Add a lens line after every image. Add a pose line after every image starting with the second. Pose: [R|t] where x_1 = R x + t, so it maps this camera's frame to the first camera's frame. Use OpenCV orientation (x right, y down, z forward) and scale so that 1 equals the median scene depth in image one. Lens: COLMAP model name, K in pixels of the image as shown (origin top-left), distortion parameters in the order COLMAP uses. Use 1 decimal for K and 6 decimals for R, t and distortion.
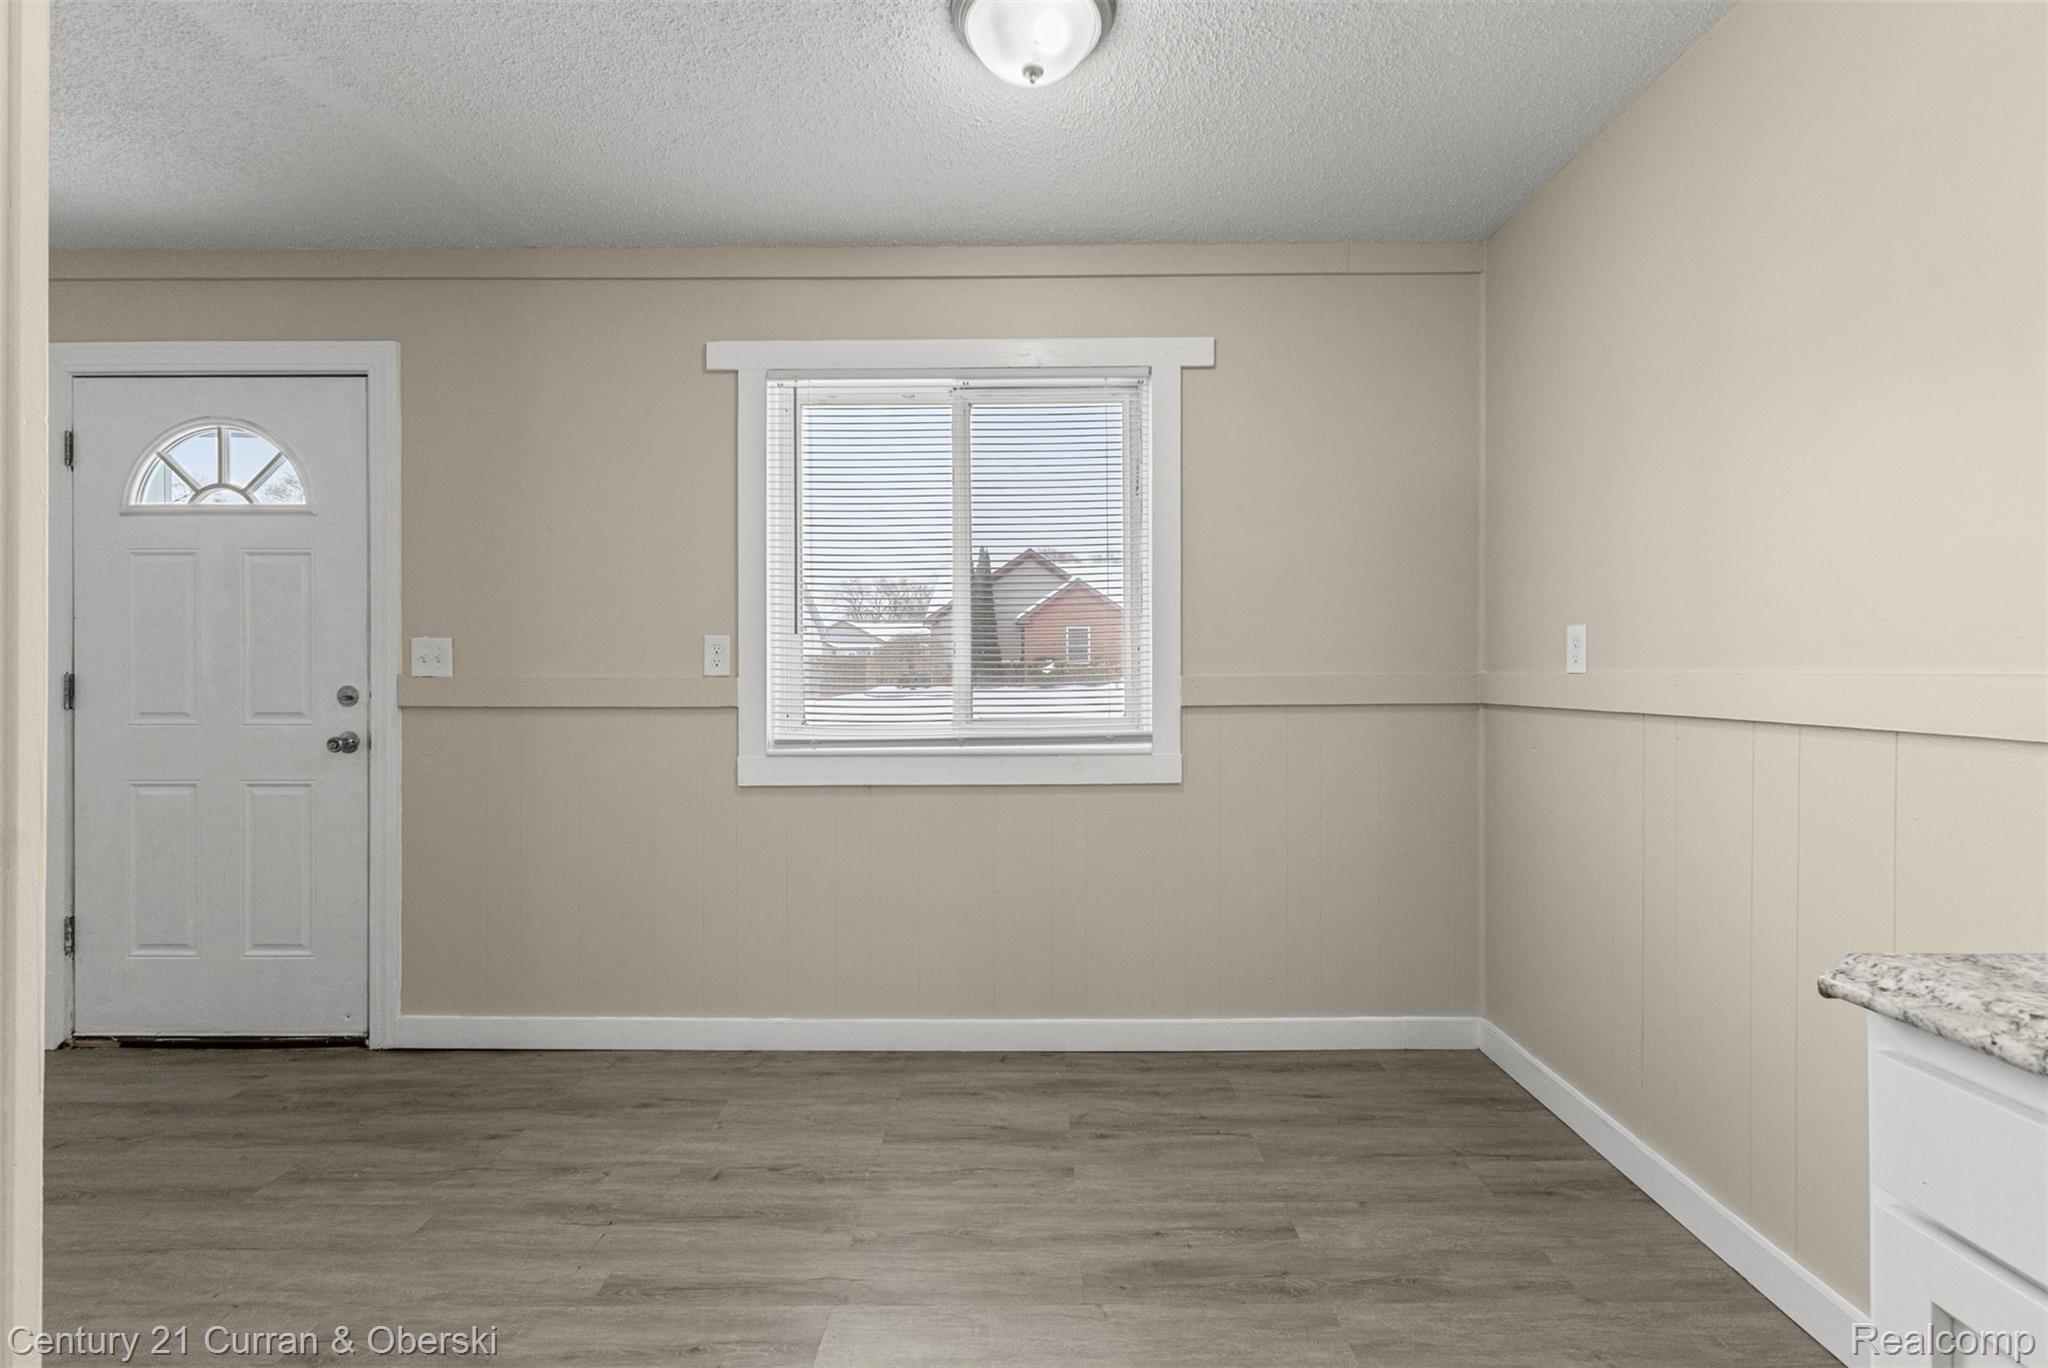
lens RADIAL K [[904.3, 0, 1035.9], [0, 904.3, 675.1], [0, 0, 1]] dist [0.014197, -0.000041]
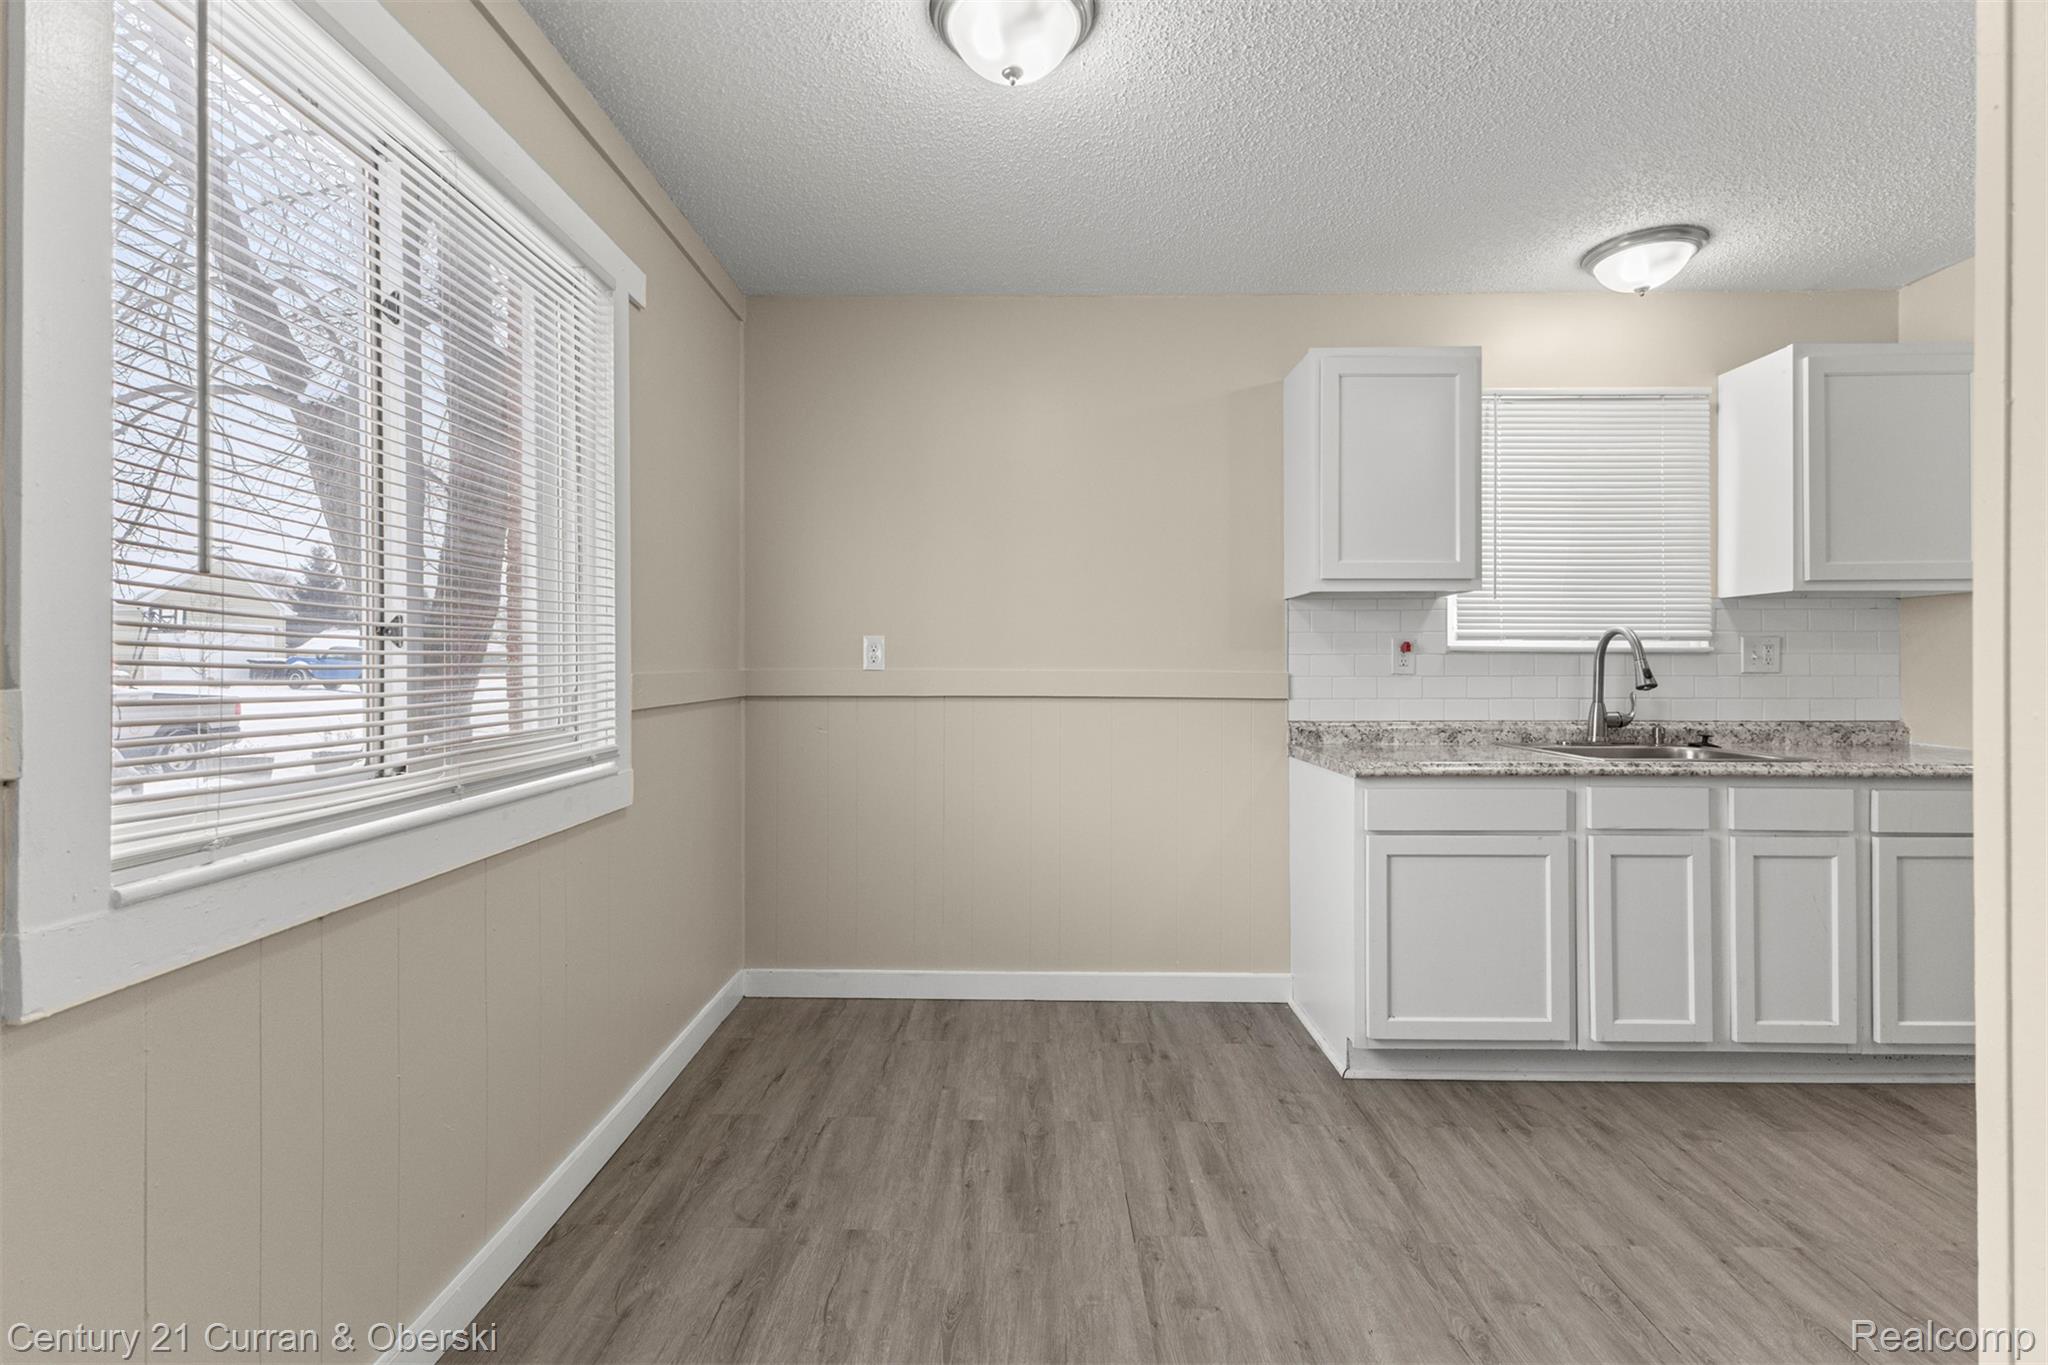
lens RADIAL K [[904.3, 0, 1029.2], [0, 904.3, 678.5], [0, 0, 1]] dist [0.014197, -0.000041]
pose [[-0.007791, -0.012954, 0.999886, -0.790198], [-0.001243, 0.999915, 0.012945, -0.007583], [-0.999969, -0.001142, -0.007807, 0.779110]]
